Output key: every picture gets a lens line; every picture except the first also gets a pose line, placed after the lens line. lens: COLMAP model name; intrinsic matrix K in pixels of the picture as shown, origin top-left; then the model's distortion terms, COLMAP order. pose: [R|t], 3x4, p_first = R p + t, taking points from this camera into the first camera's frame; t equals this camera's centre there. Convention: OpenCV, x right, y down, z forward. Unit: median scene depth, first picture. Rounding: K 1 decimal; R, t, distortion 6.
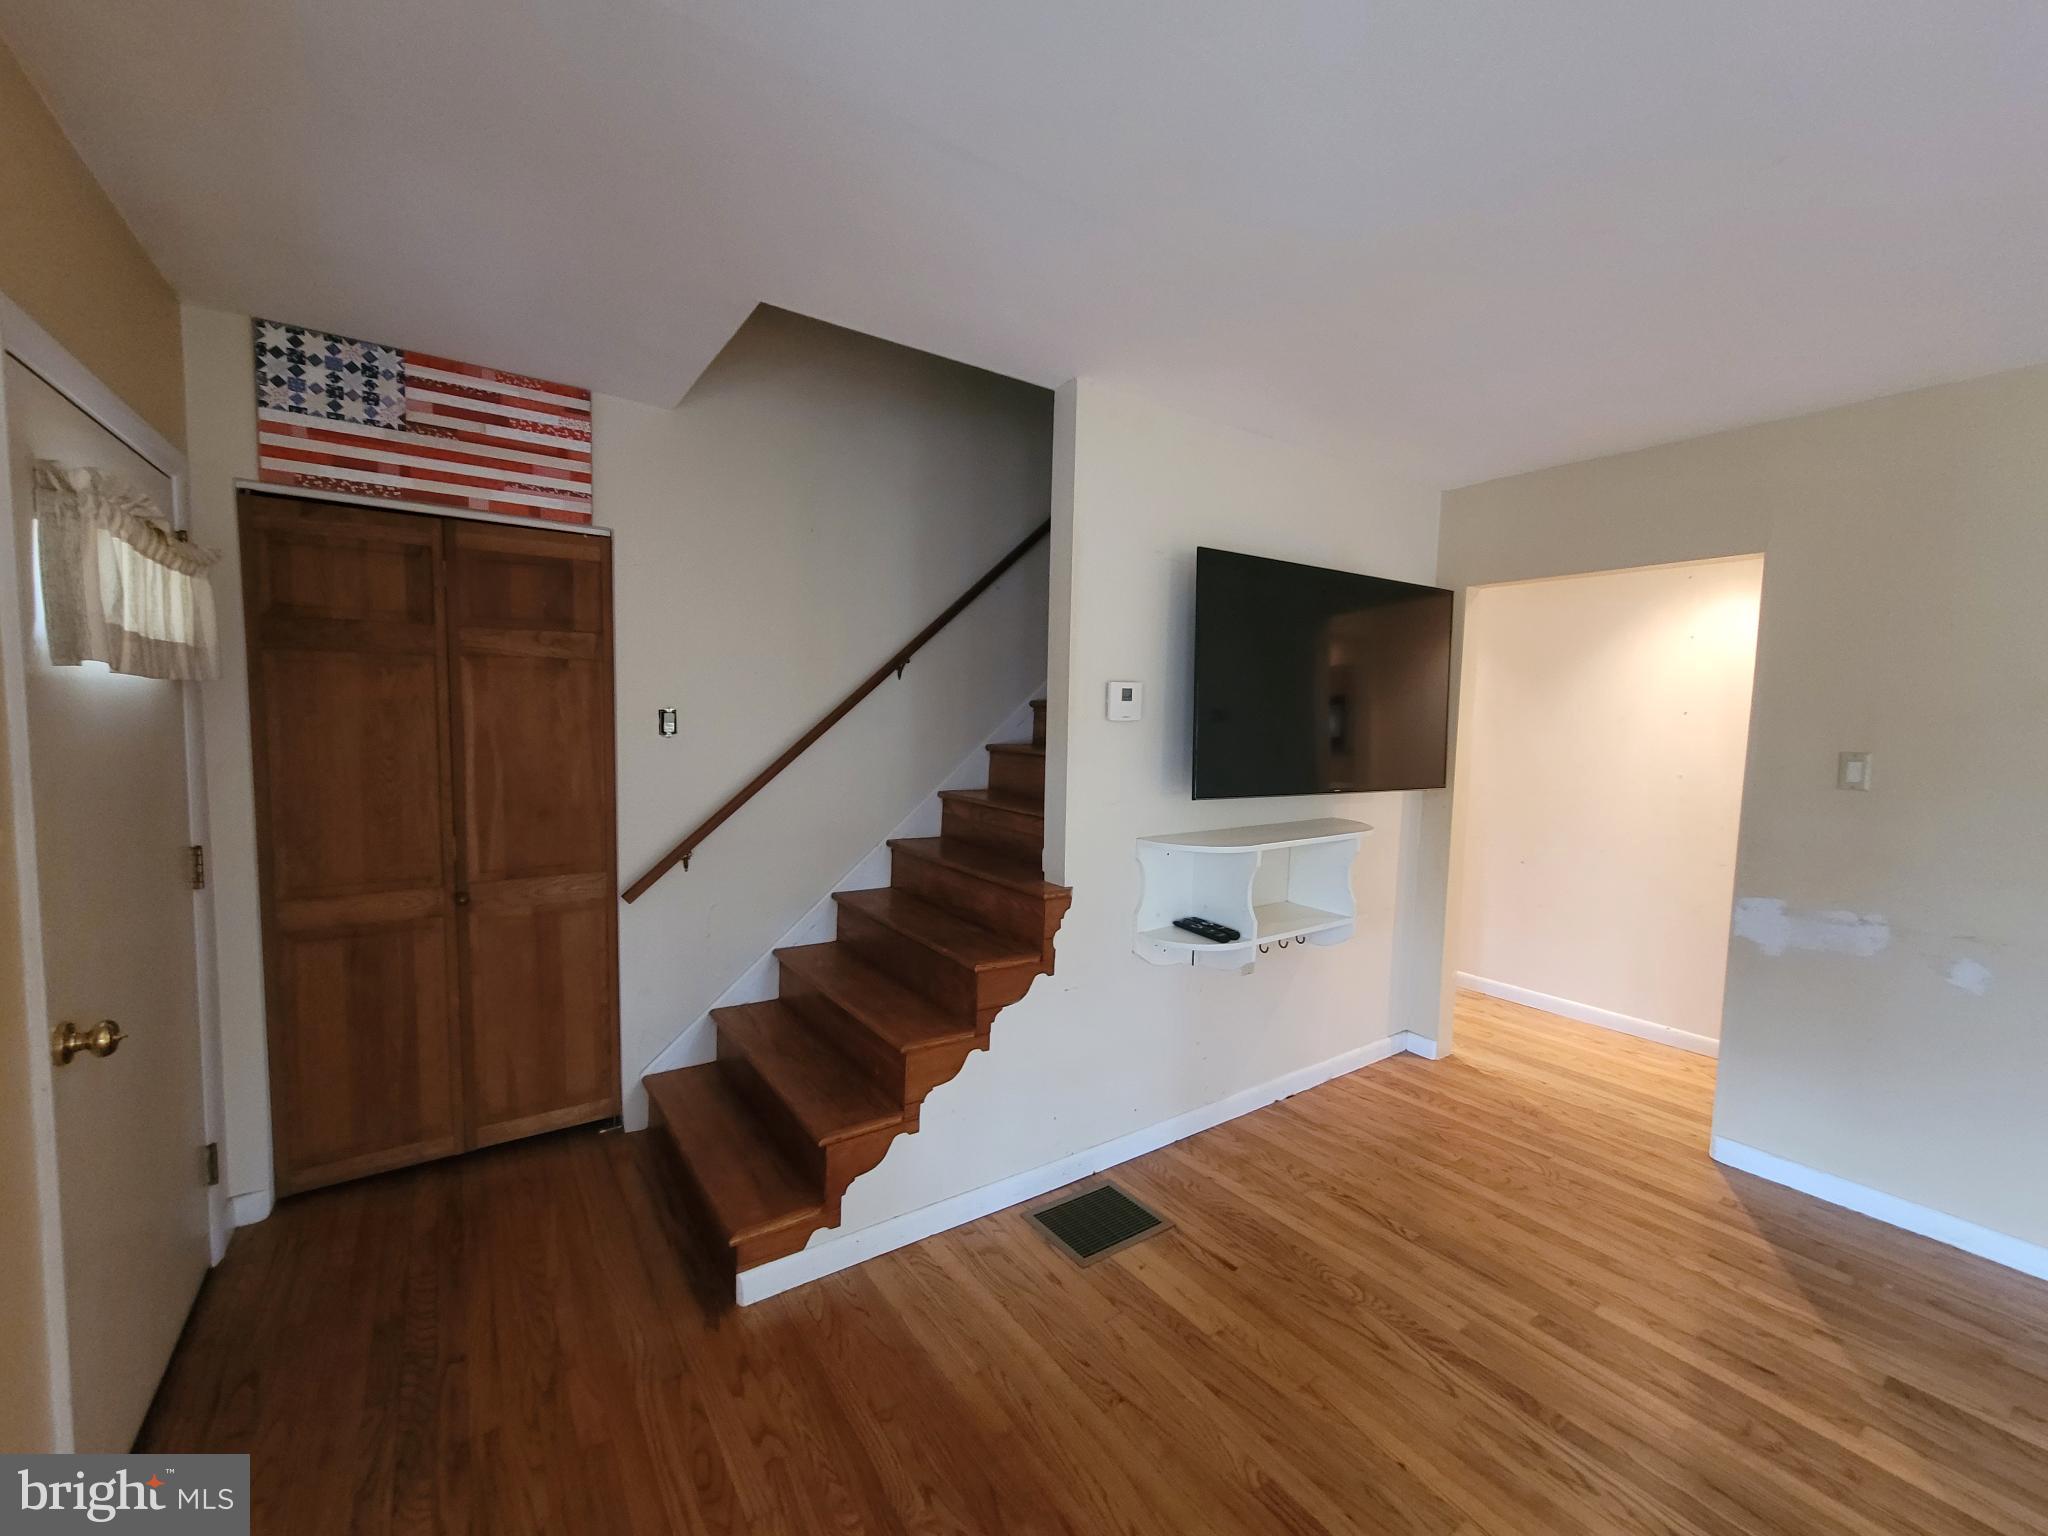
lens RADIAL K [[827.3, 0, 1017.9], [0, 827.3, 774.9], [0, 0, 1]] dist [-0.001580, -0.000138]
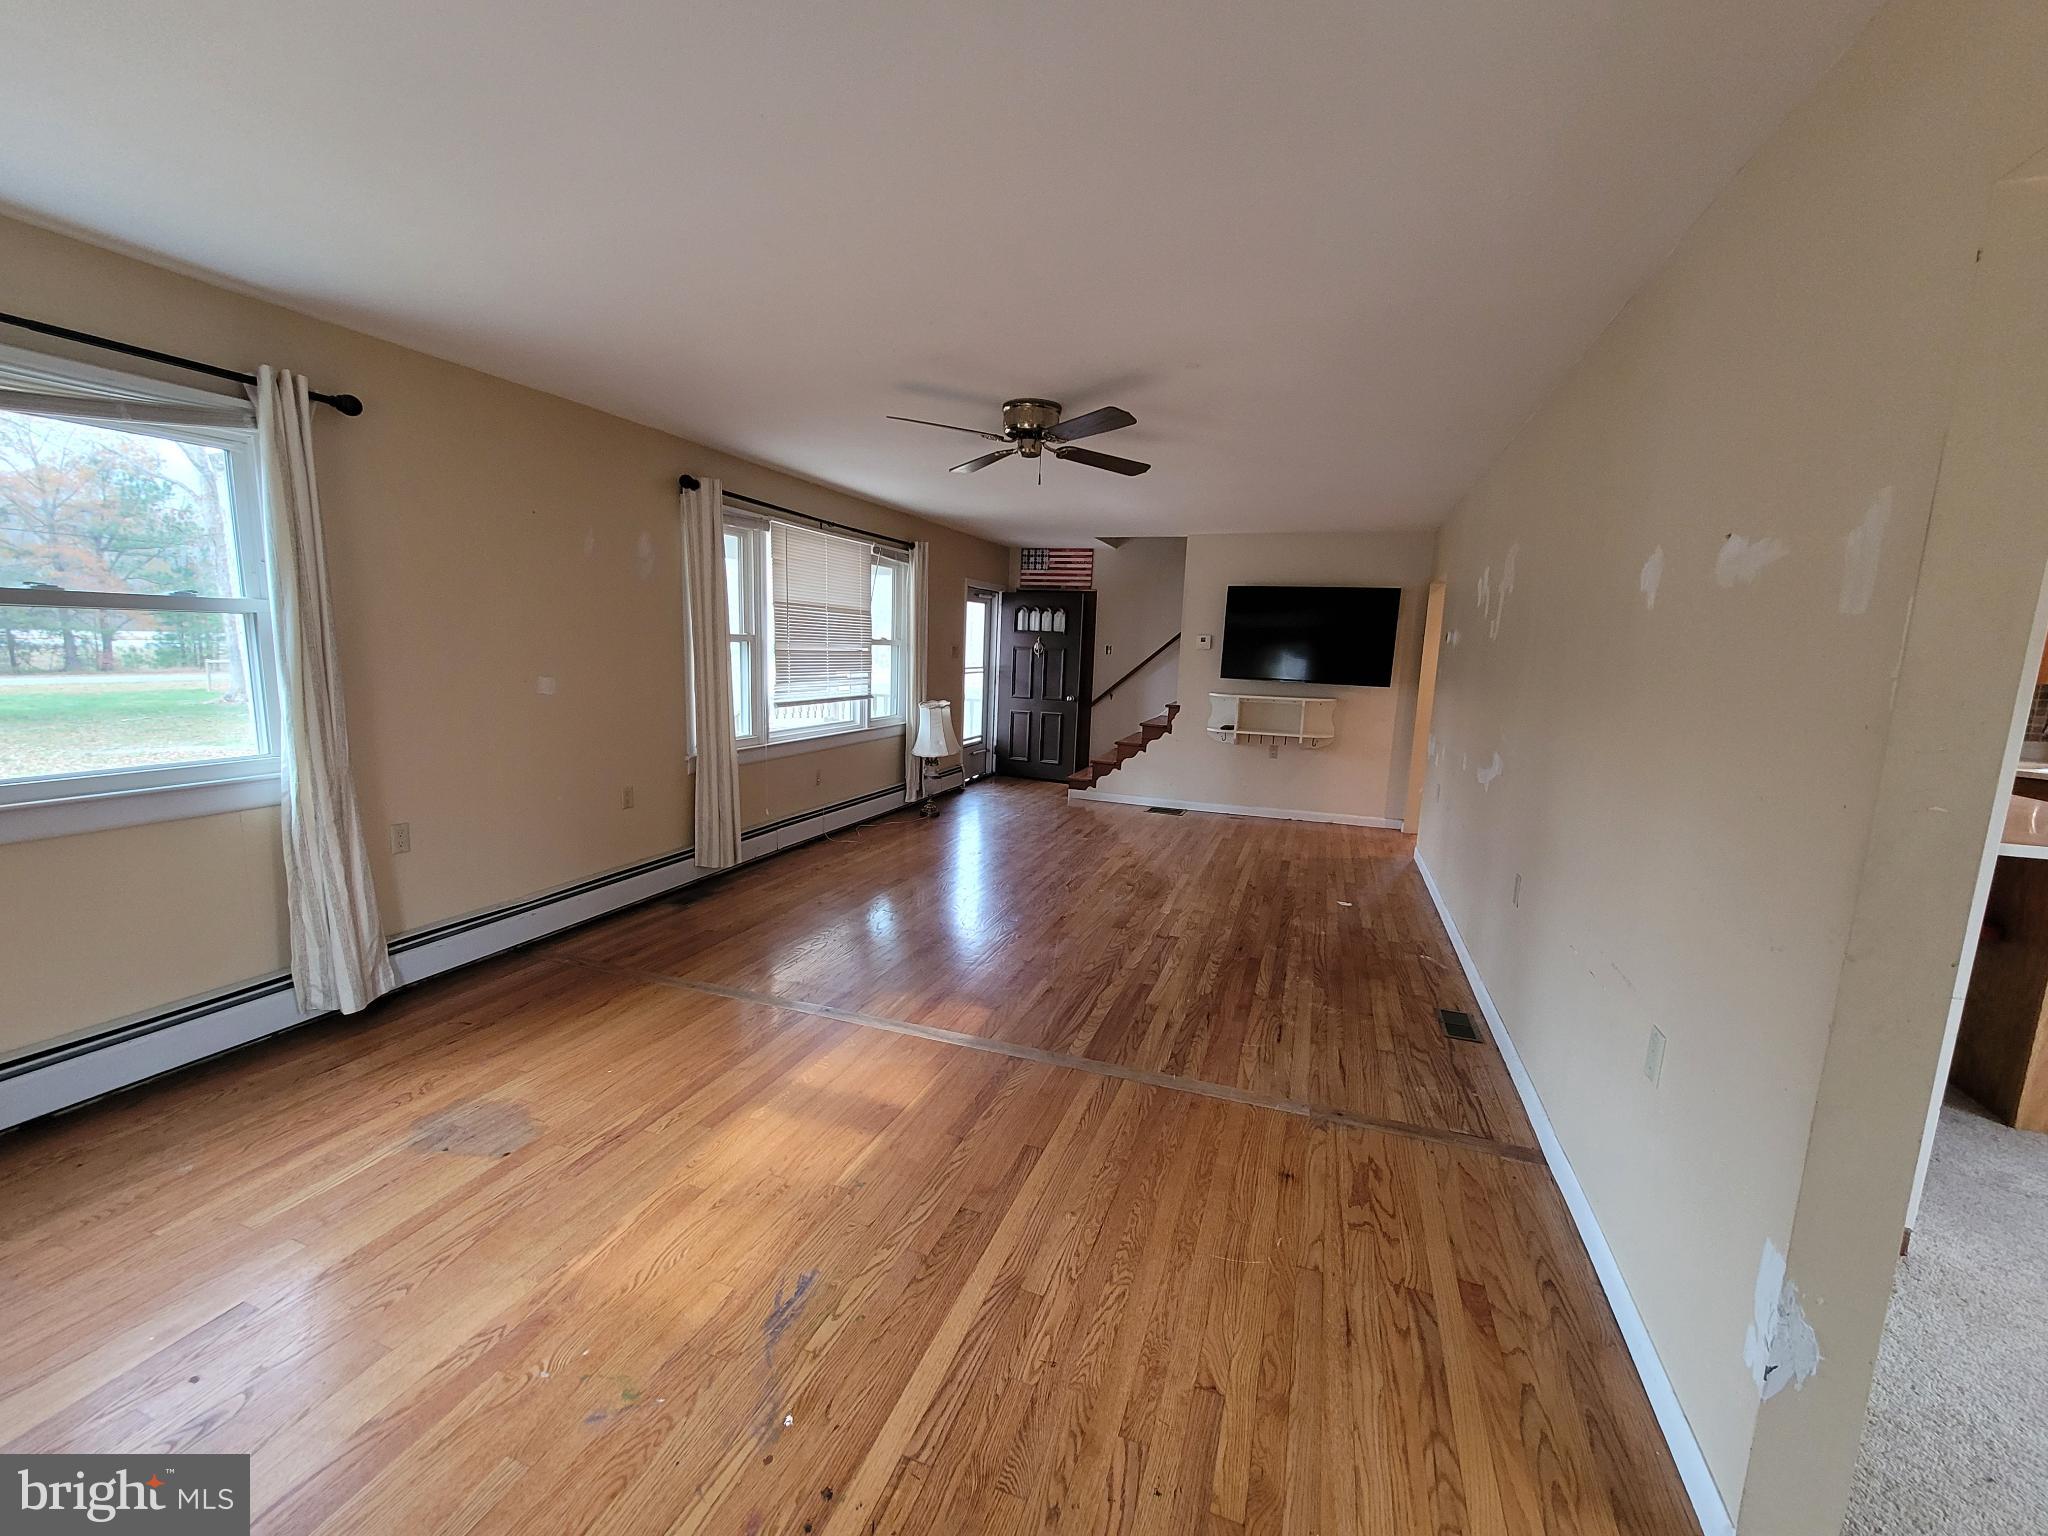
lens RADIAL K [[827.3, 0, 1017.9], [0, 827.3, 774.9], [0, 0, 1]] dist [-0.001580, -0.000138]
pose [[0.574796, 0.126349, -0.808484, 2.385825], [-0.082970, 0.991915, 0.096028, 0.162803], [0.814080, 0.011883, 0.580632, -1.314289]]
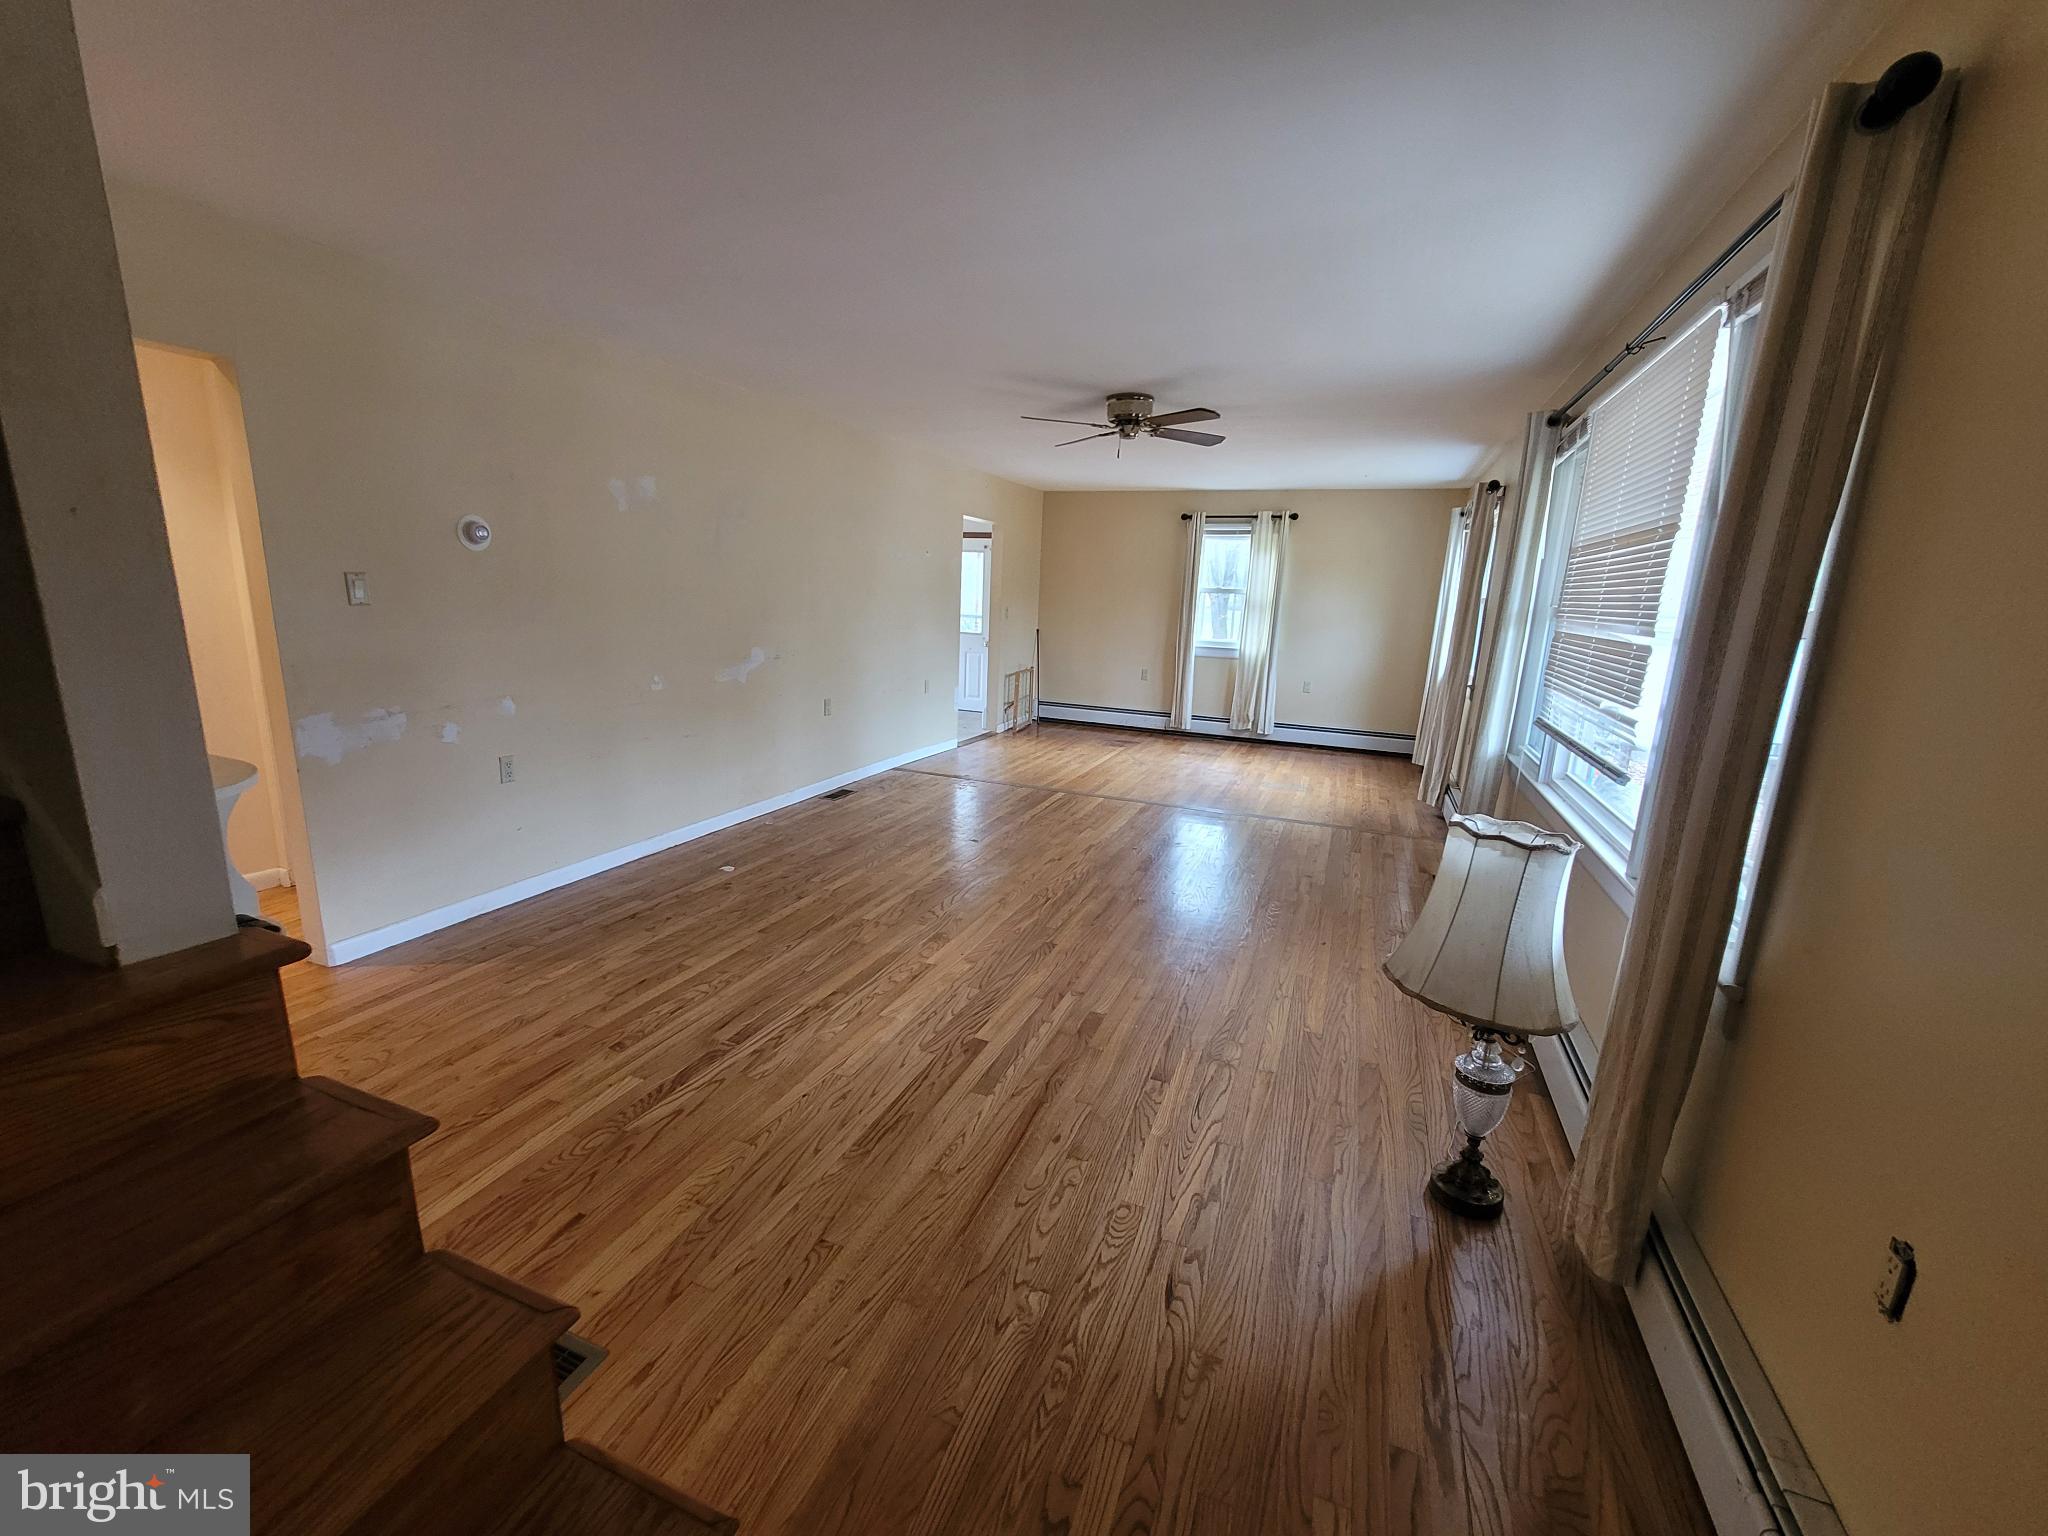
lens RADIAL K [[827.3, 0, 1017.9], [0, 827.3, 774.9], [0, 0, 1]] dist [-0.001580, -0.000138]
pose [[-0.545006, -0.222040, 0.808496, -0.553944], [0.017545, 0.961064, 0.275767, -0.063431], [-0.838248, 0.164480, -0.519890, 0.961667]]
